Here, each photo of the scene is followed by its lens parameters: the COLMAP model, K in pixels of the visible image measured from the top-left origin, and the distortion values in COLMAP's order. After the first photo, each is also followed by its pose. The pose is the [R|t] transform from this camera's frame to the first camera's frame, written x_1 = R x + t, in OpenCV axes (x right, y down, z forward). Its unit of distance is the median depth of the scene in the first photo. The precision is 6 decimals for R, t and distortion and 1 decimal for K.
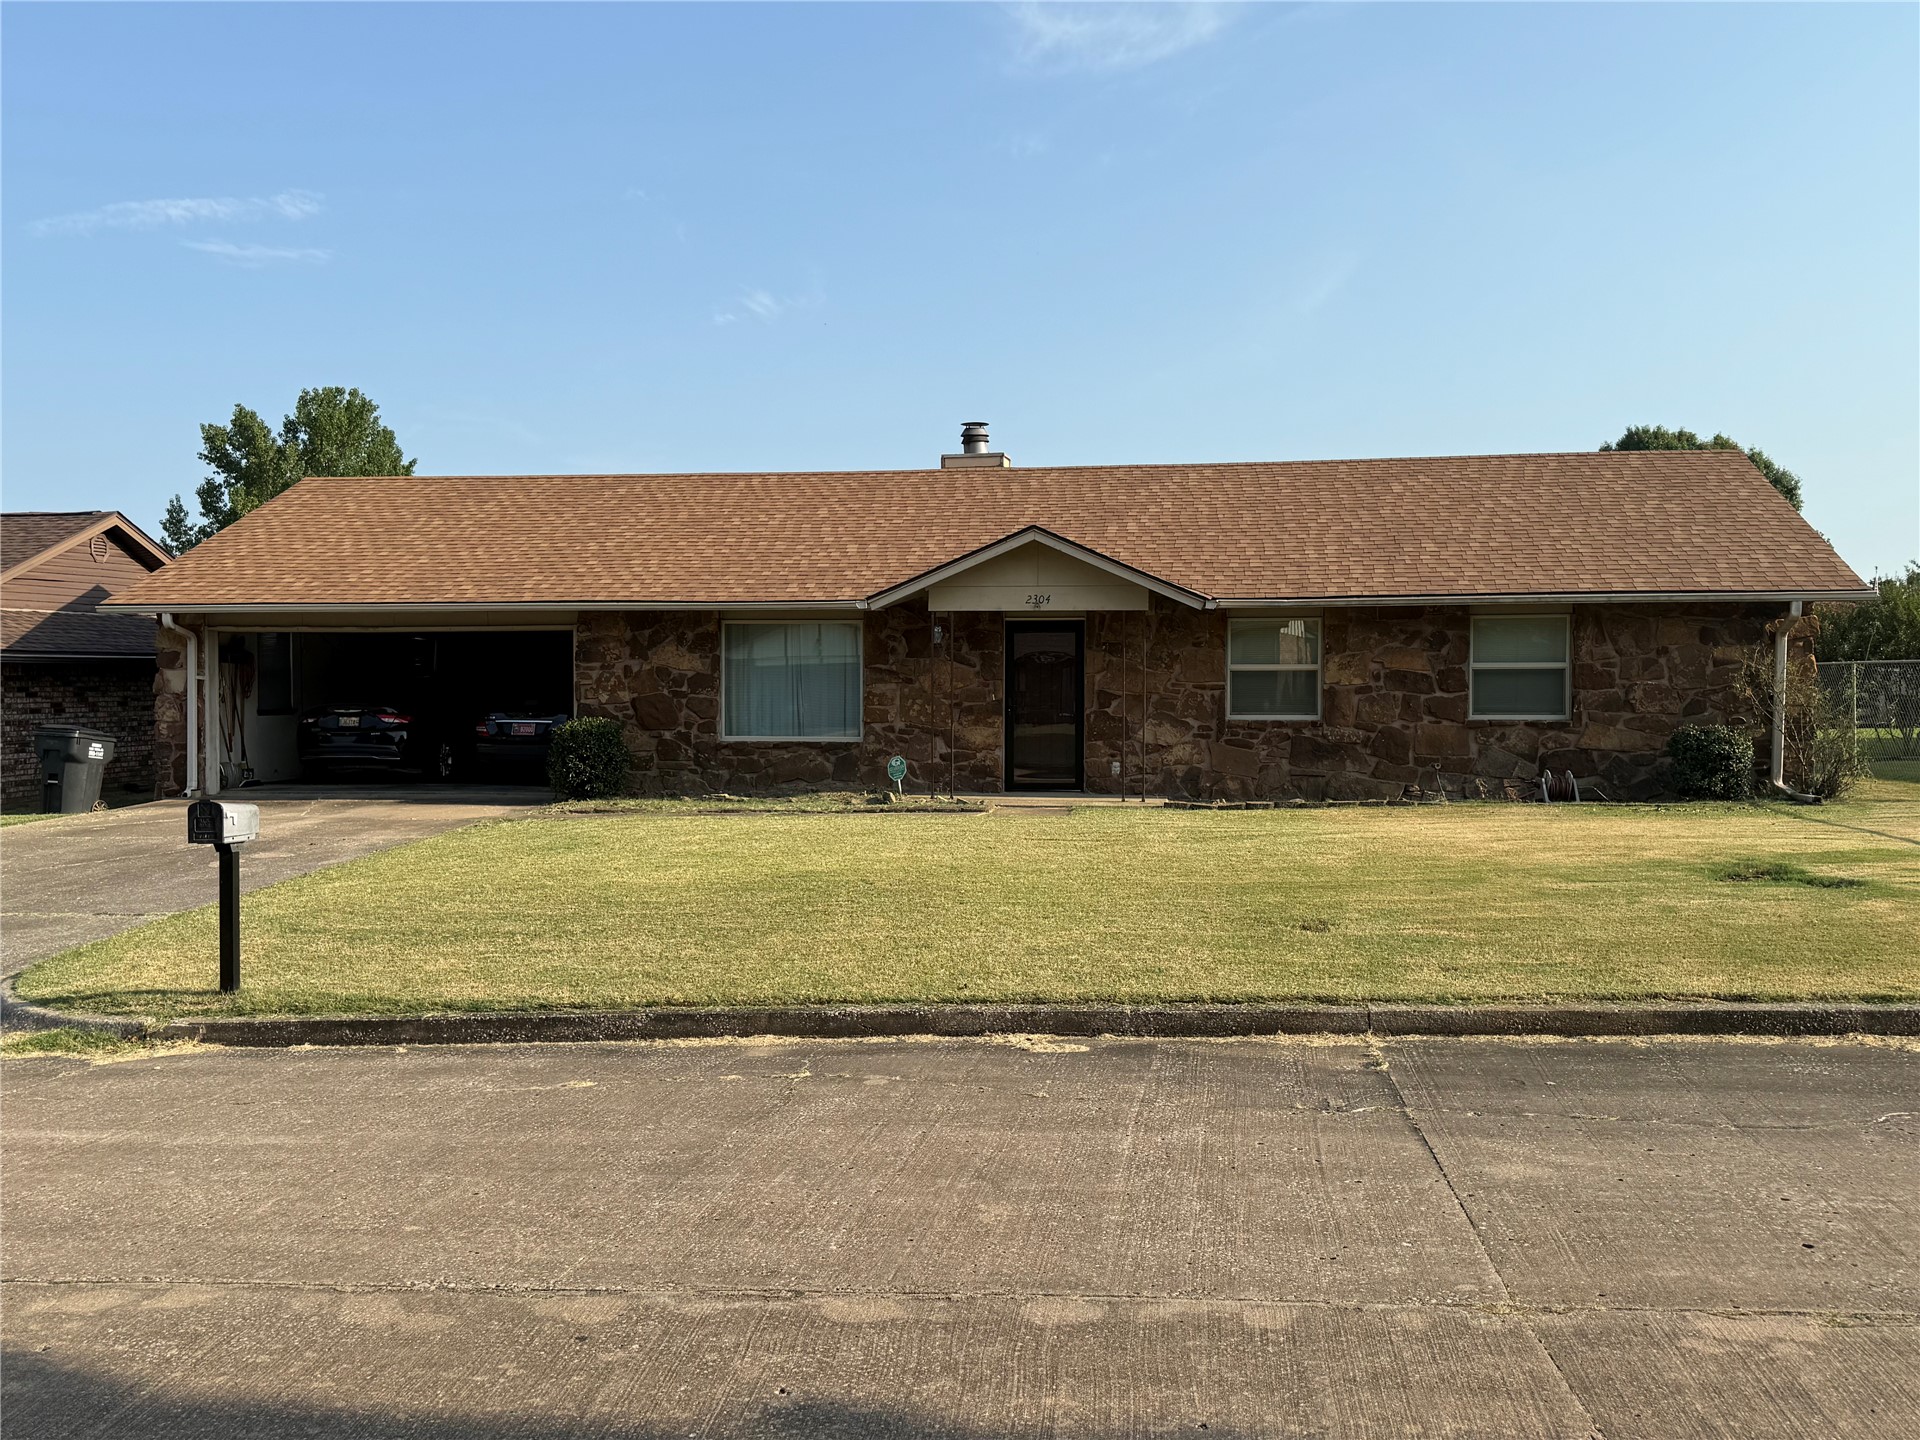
lens RADIAL K [[1770.8, 0, 960.0], [0, 1770.8, 720.0], [0, 0, 1]] dist [0.174284, -0.338542]
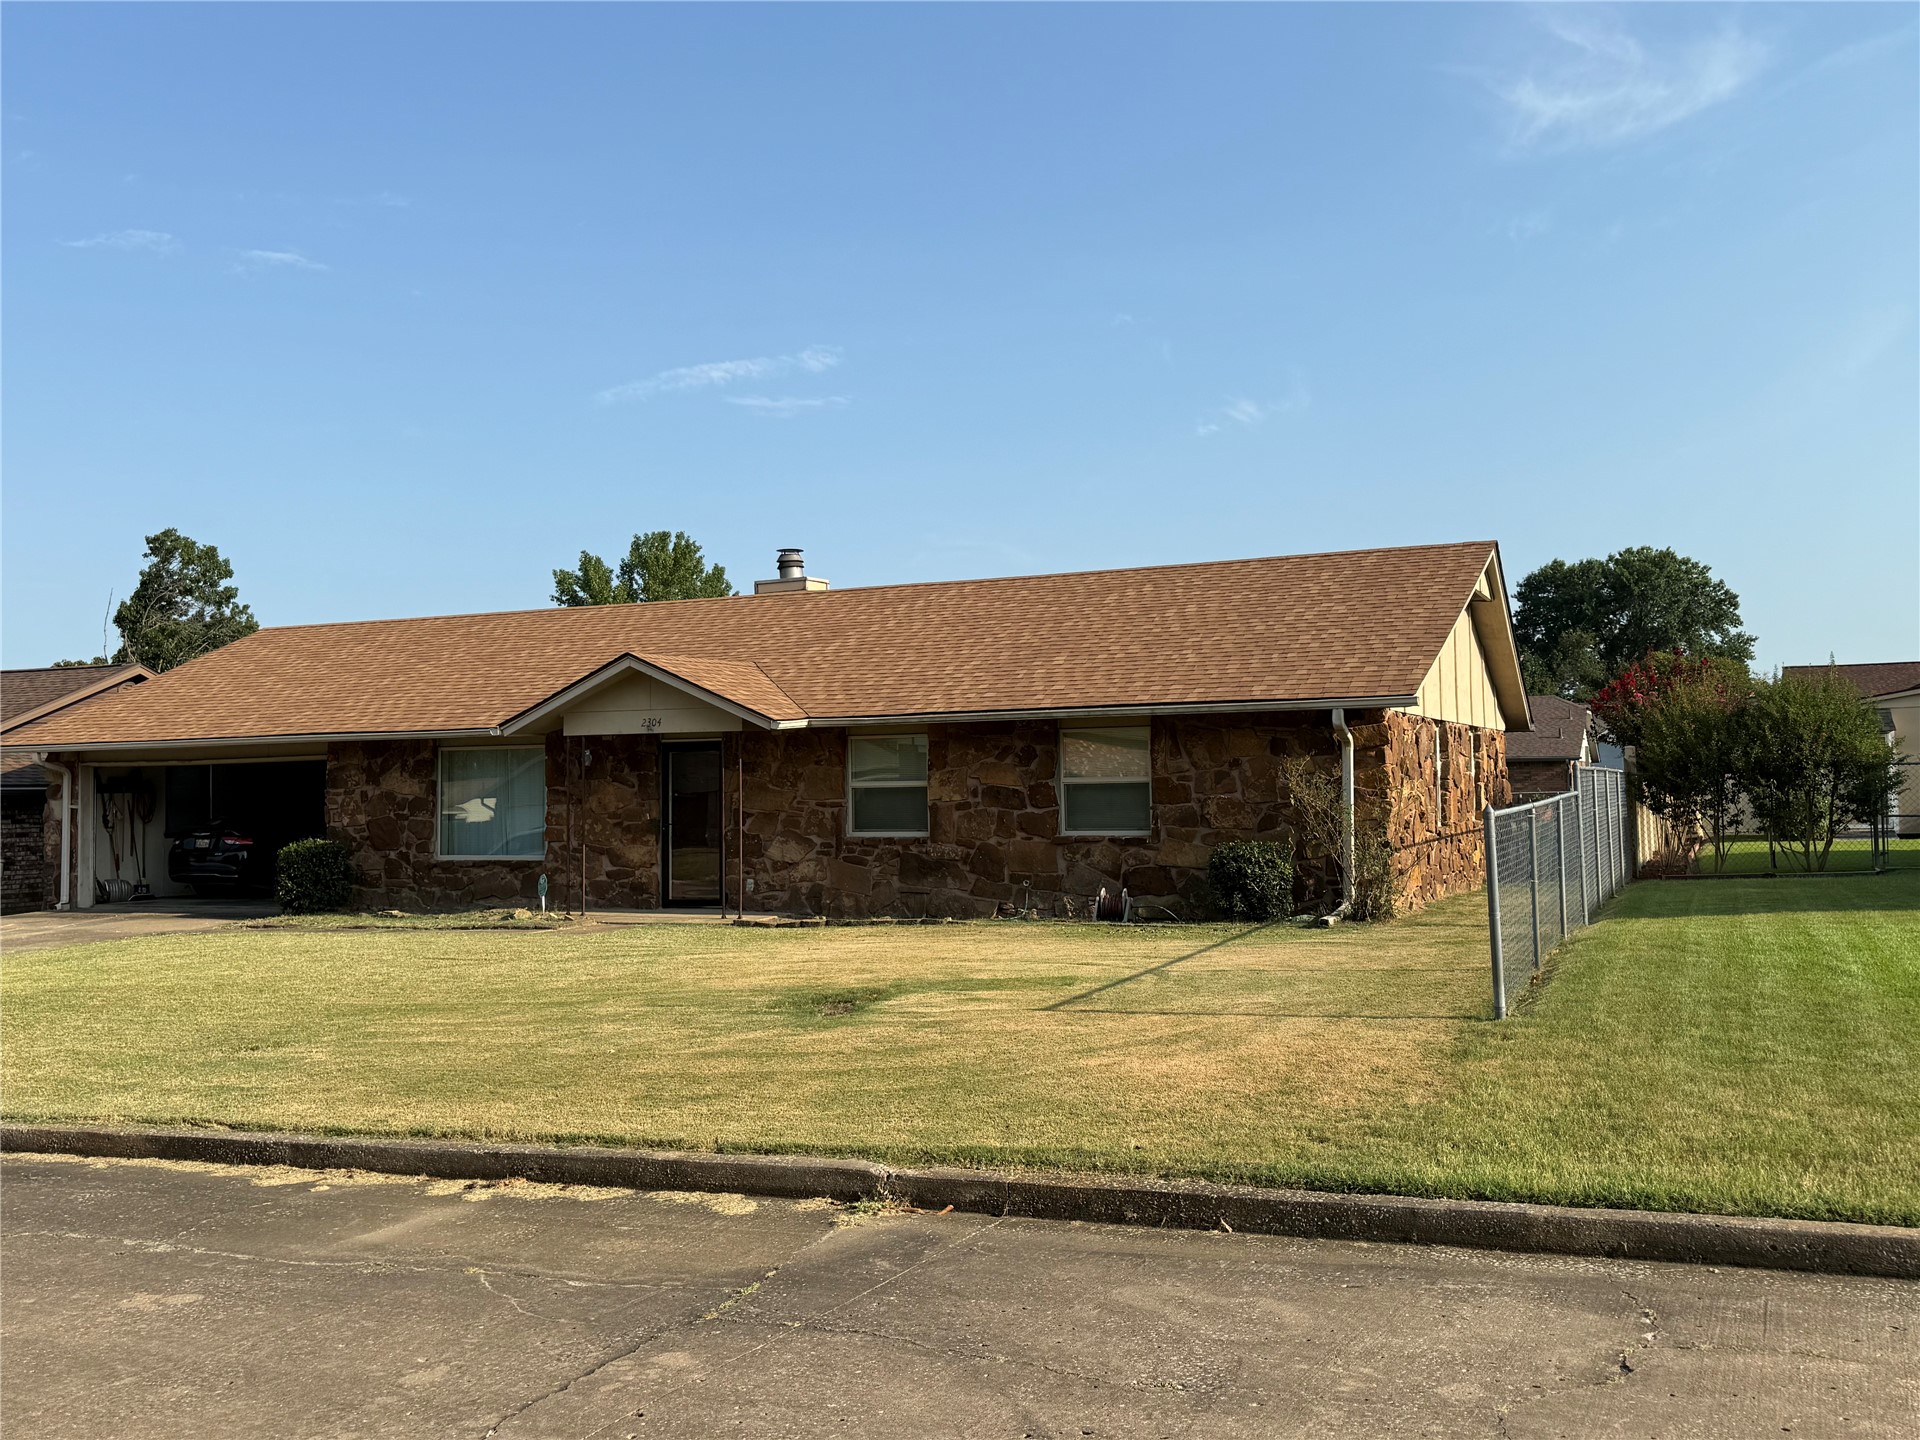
lens RADIAL K [[1770.8, 0, 960.0], [0, 1770.8, 720.0], [0, 0, 1]] dist [0.174284, -0.338542]
pose [[0.956712, -0.024534, -0.290000, 0.503493], [0.007366, 0.998162, -0.060146, -0.005310], [0.290942, 0.055406, 0.955135, 0.054511]]
